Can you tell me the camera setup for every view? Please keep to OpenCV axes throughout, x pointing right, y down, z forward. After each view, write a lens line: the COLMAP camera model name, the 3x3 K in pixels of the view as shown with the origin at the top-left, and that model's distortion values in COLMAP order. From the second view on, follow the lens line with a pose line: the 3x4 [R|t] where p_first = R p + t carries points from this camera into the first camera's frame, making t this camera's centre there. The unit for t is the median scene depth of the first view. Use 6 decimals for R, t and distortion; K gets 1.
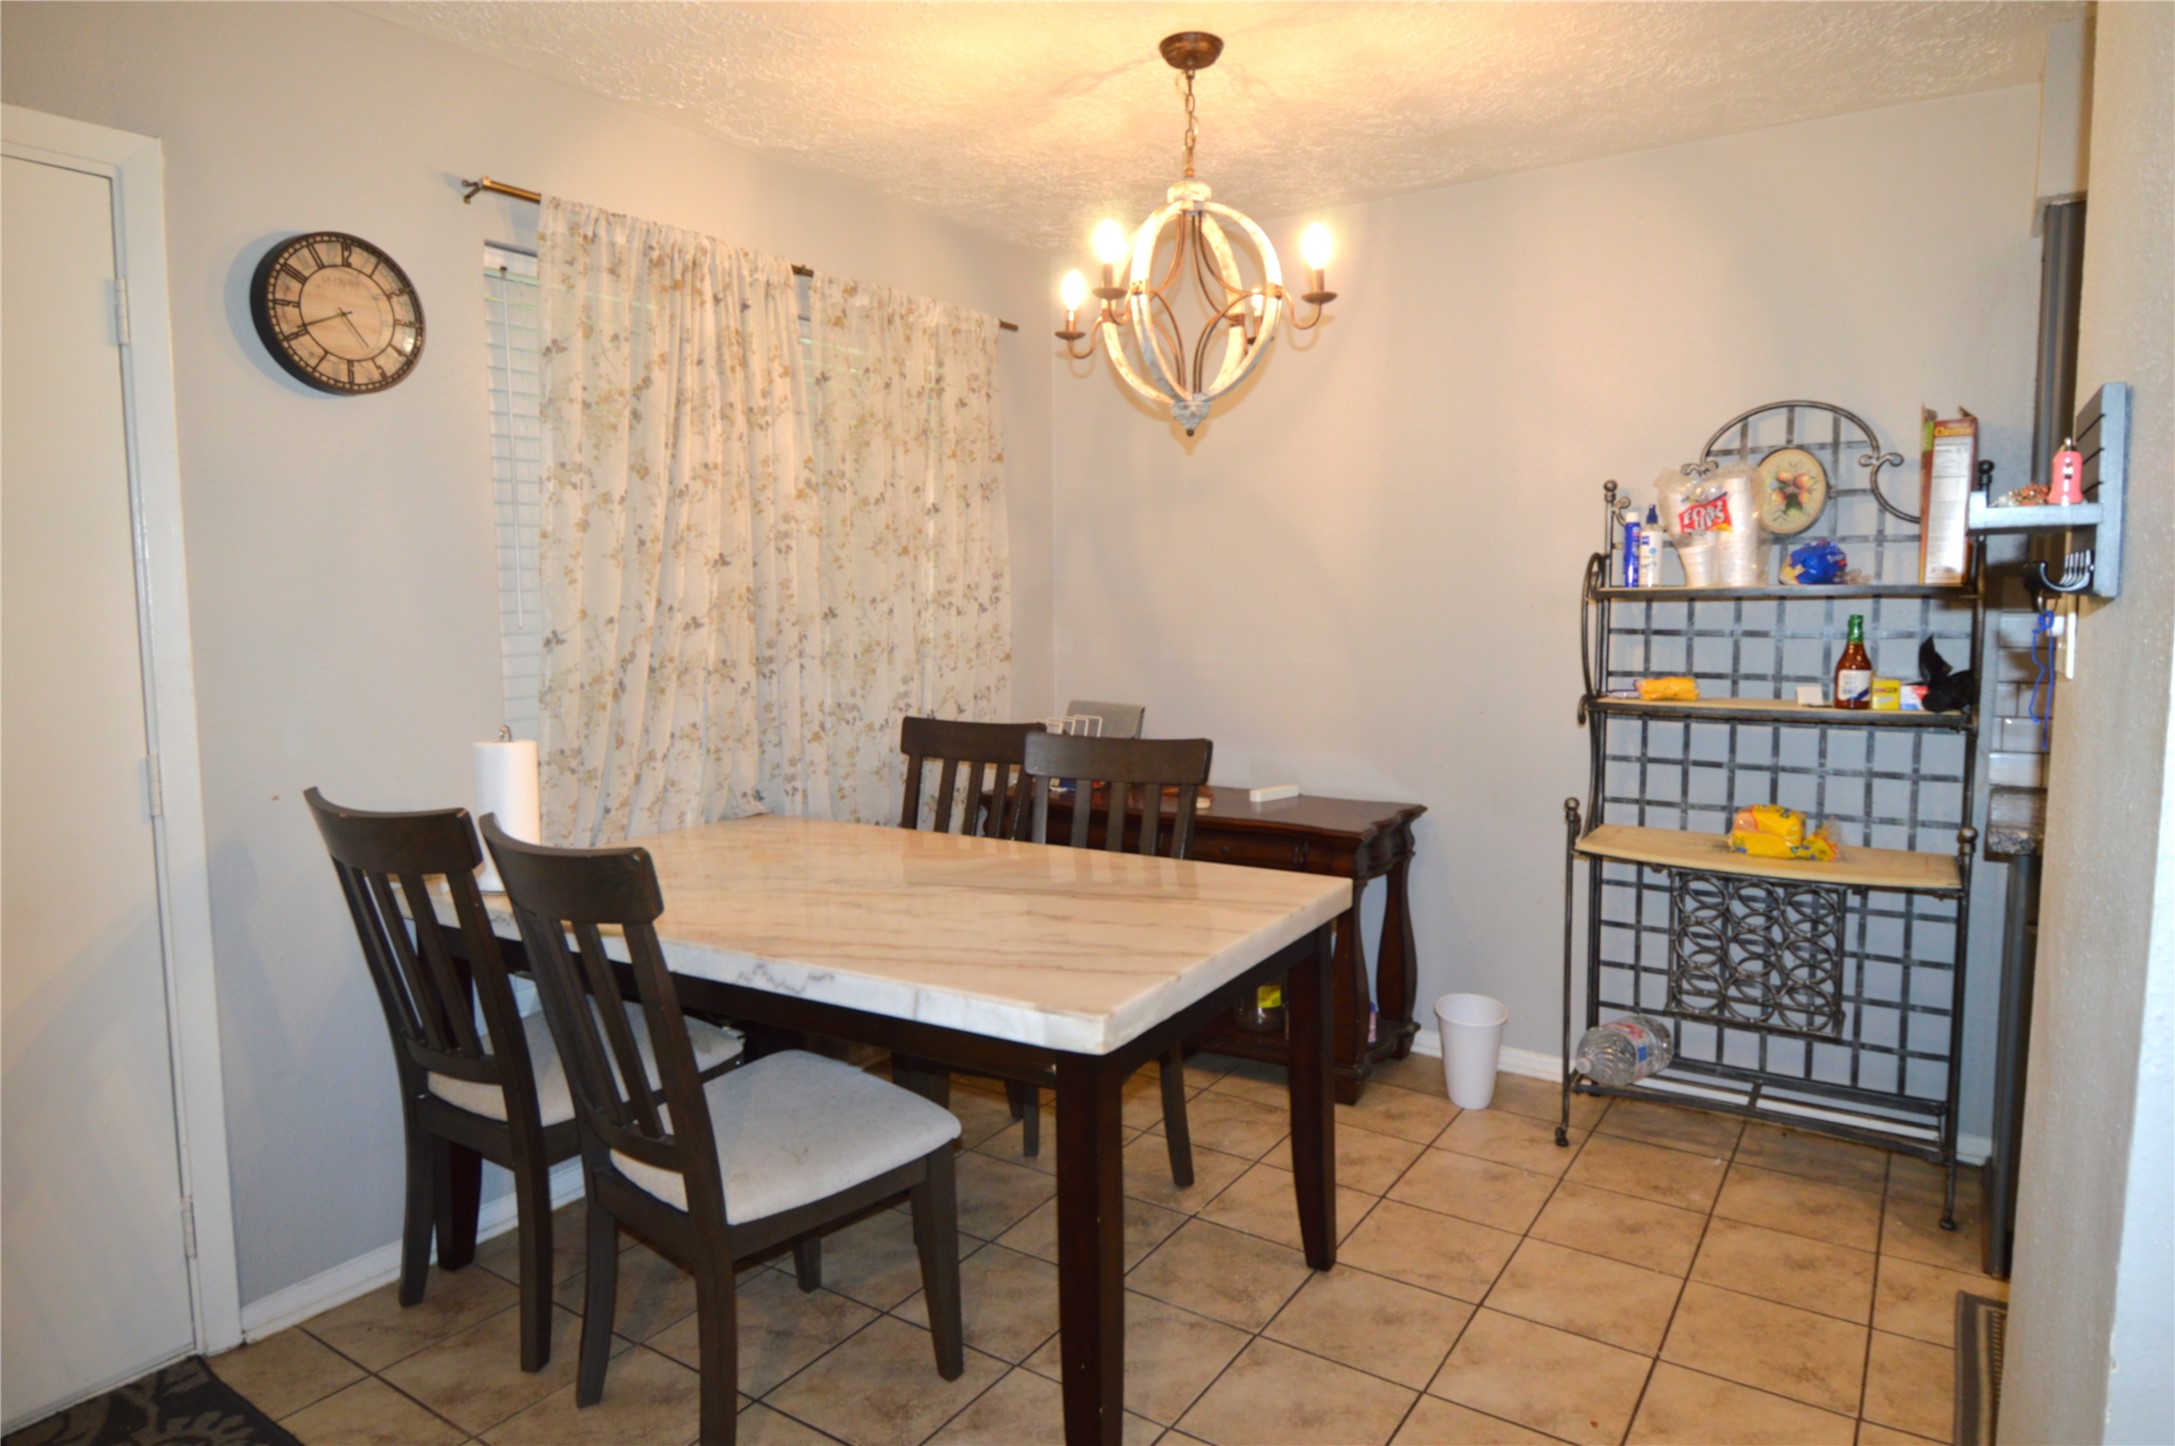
lens RADIAL K [[1279.0, 0, 1134.2], [0, 1279.0, 721.0], [0, 0, 1]] dist [0.003131, 0.000201]
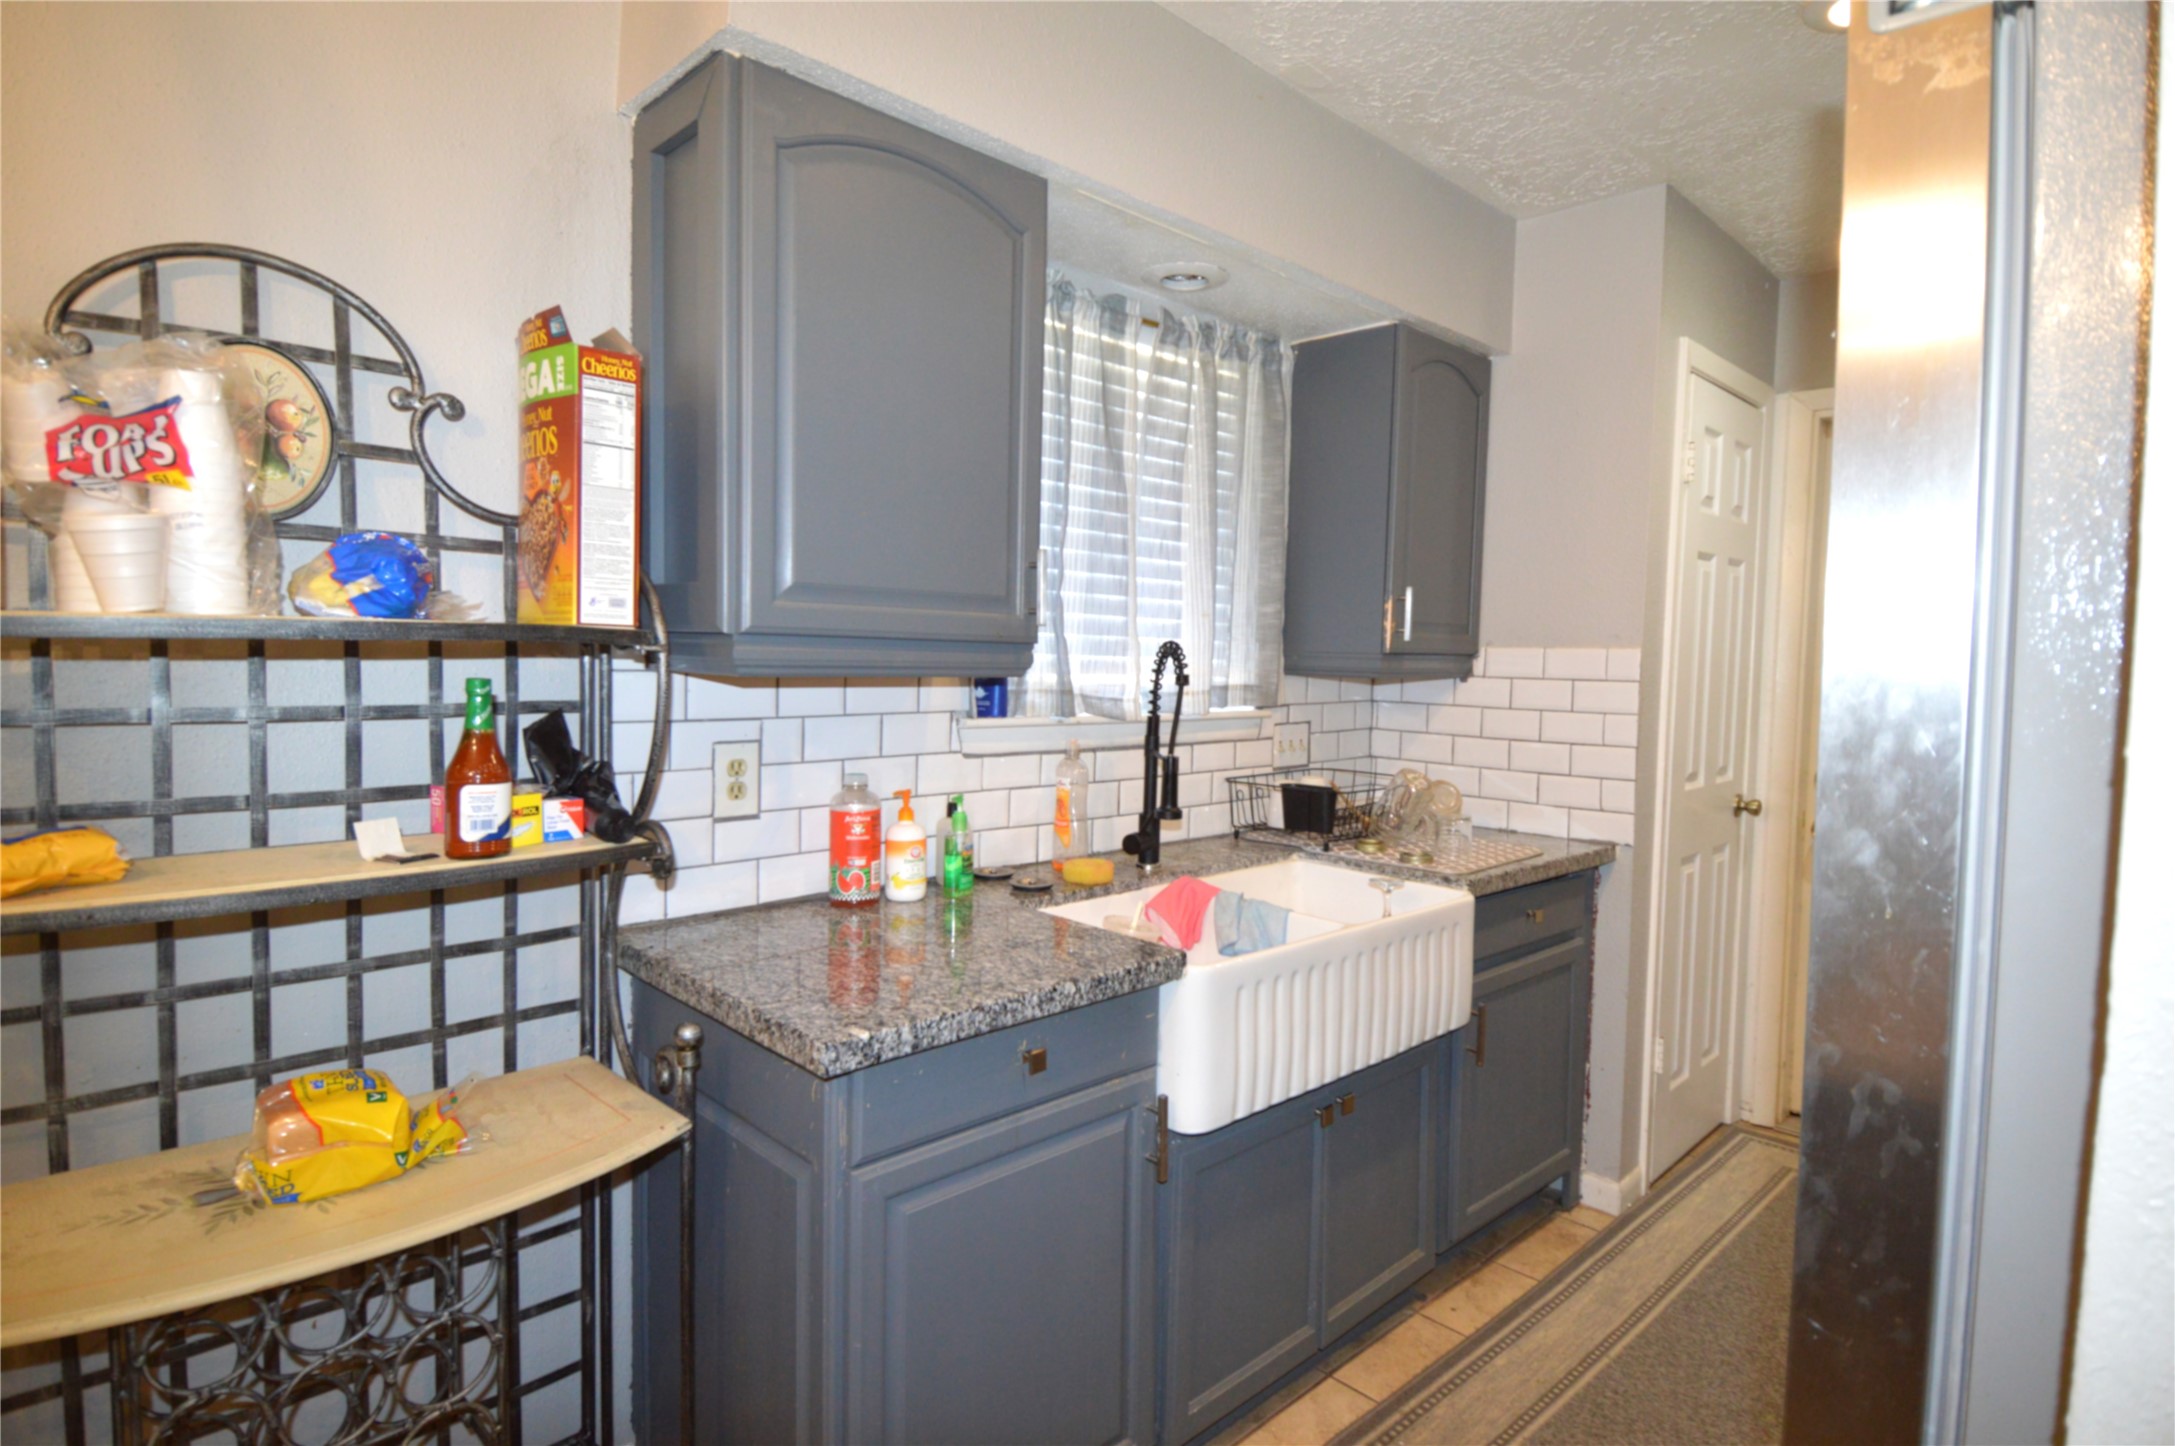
lens RADIAL K [[1141.7, 0, 1091.5], [0, 1141.7, 719.2], [0, 0, 1]] dist [0.052216, -0.056921]
pose [[0.235166, -0.047935, 0.970772, 0.147868], [0.075223, 0.996685, 0.030992, -0.057505], [-0.969040, 0.065736, 0.237993, 0.593952]]
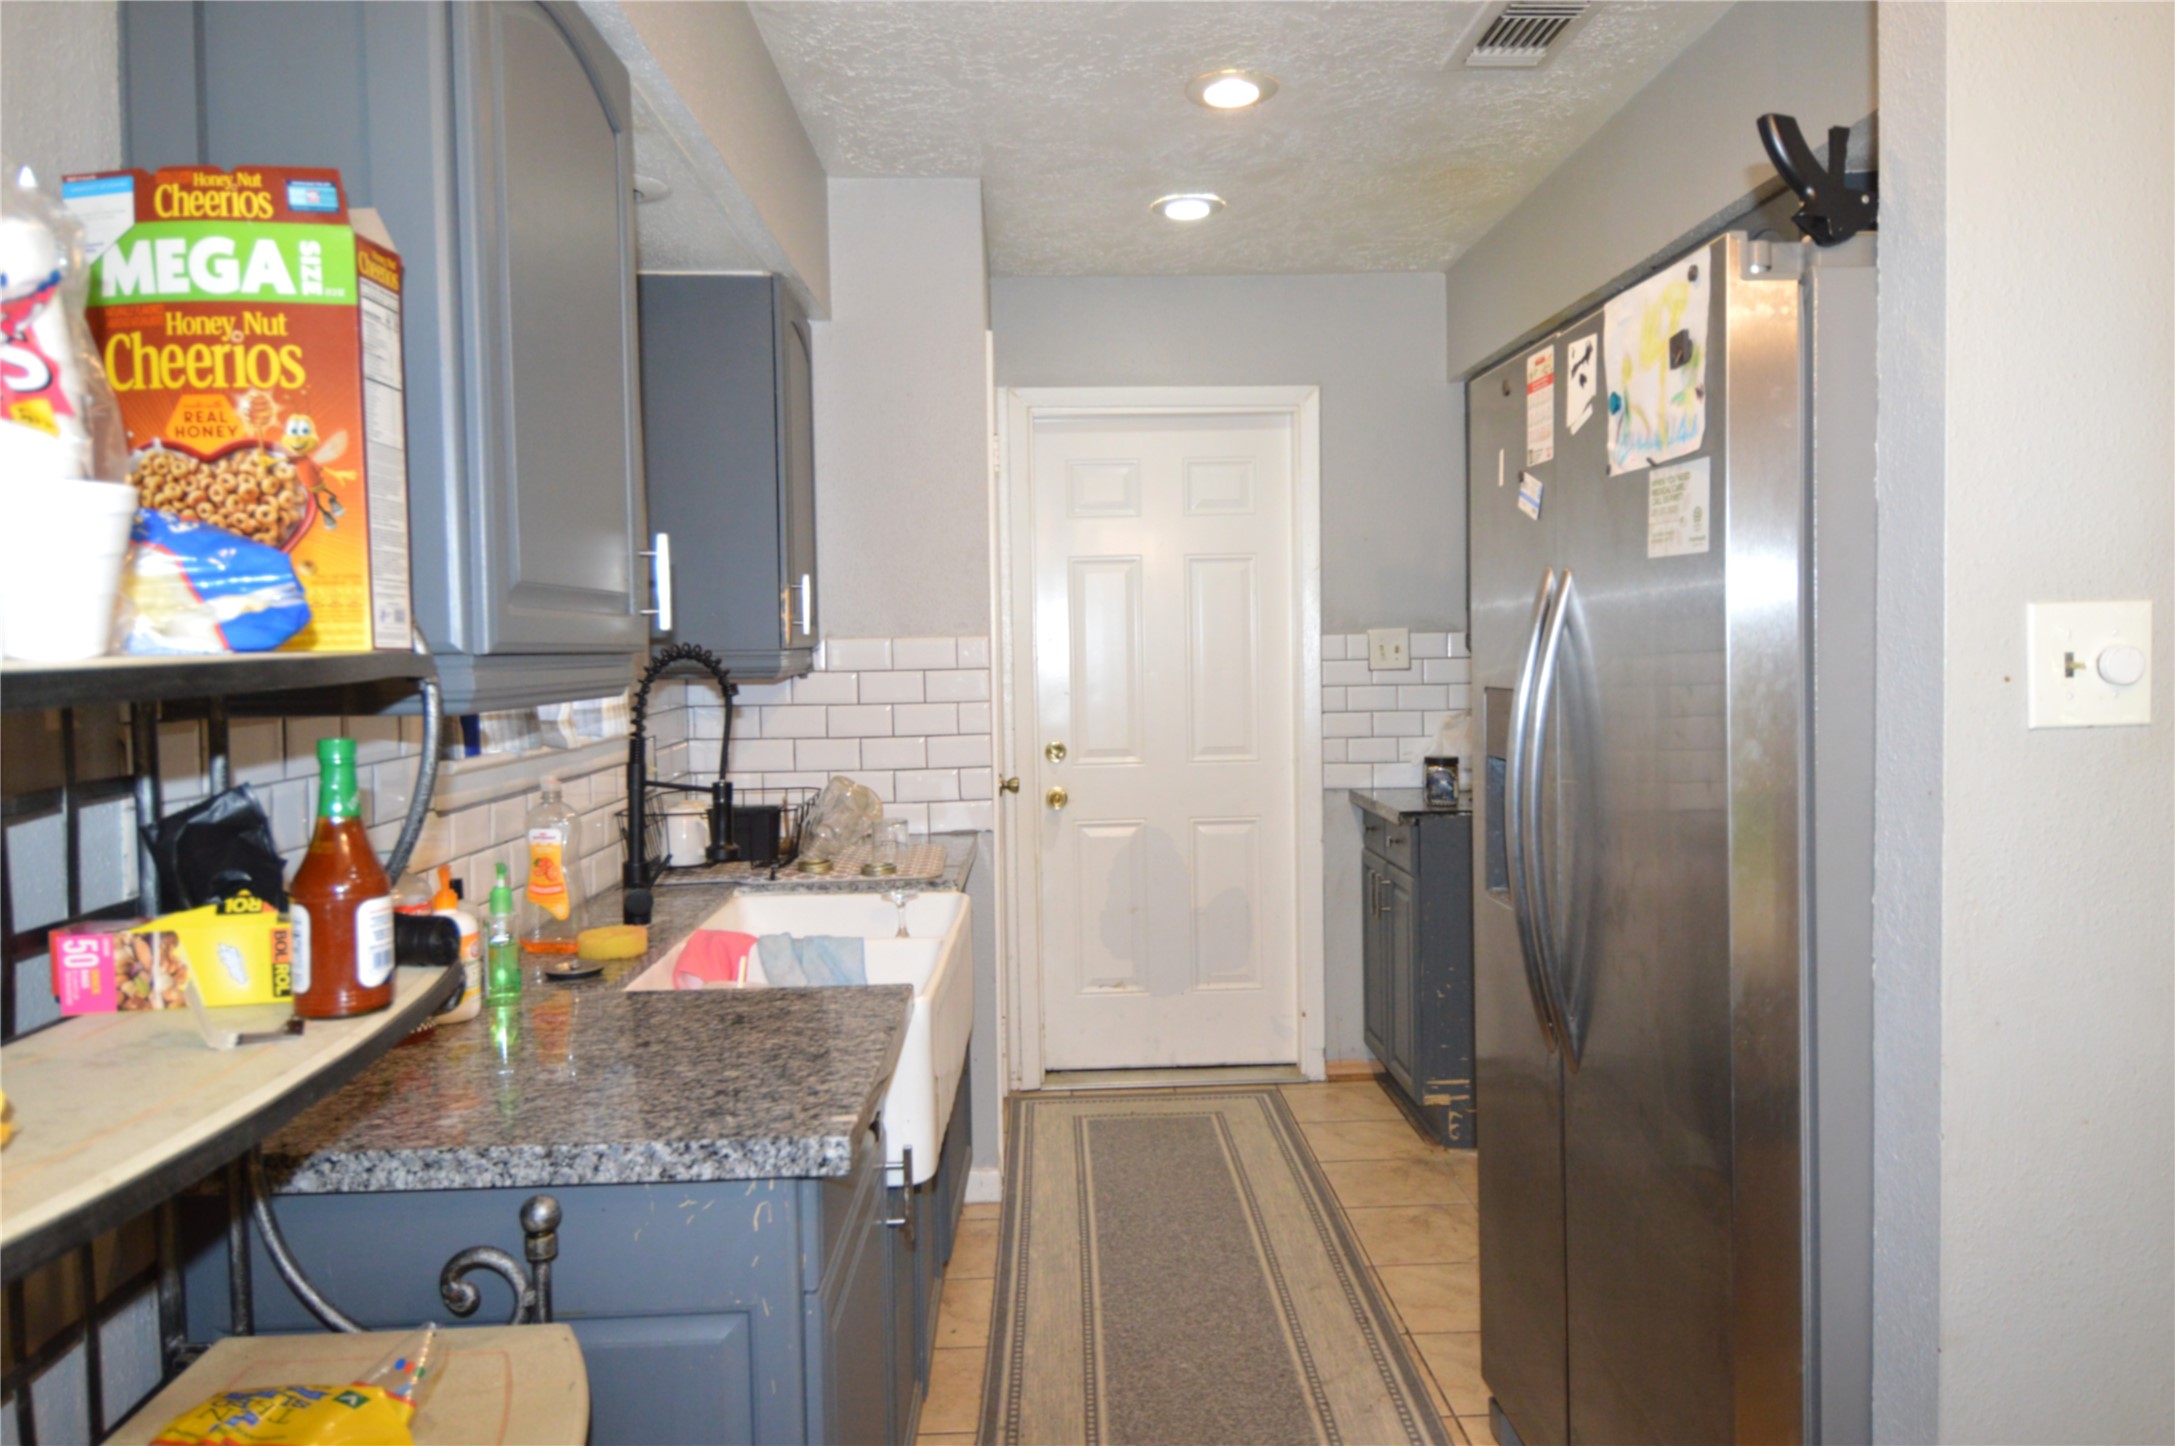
lens RADIAL K [[1487.6, 0, 1096.5], [0, 1487.6, 722.6], [0, 0, 1]] dist [0.053230, -0.048379]
pose [[-0.568345, -0.031228, 0.822197, 0.107890], [0.101717, 0.988947, 0.107873, -0.101387], [-0.816478, 0.144941, -0.558887, 0.973281]]
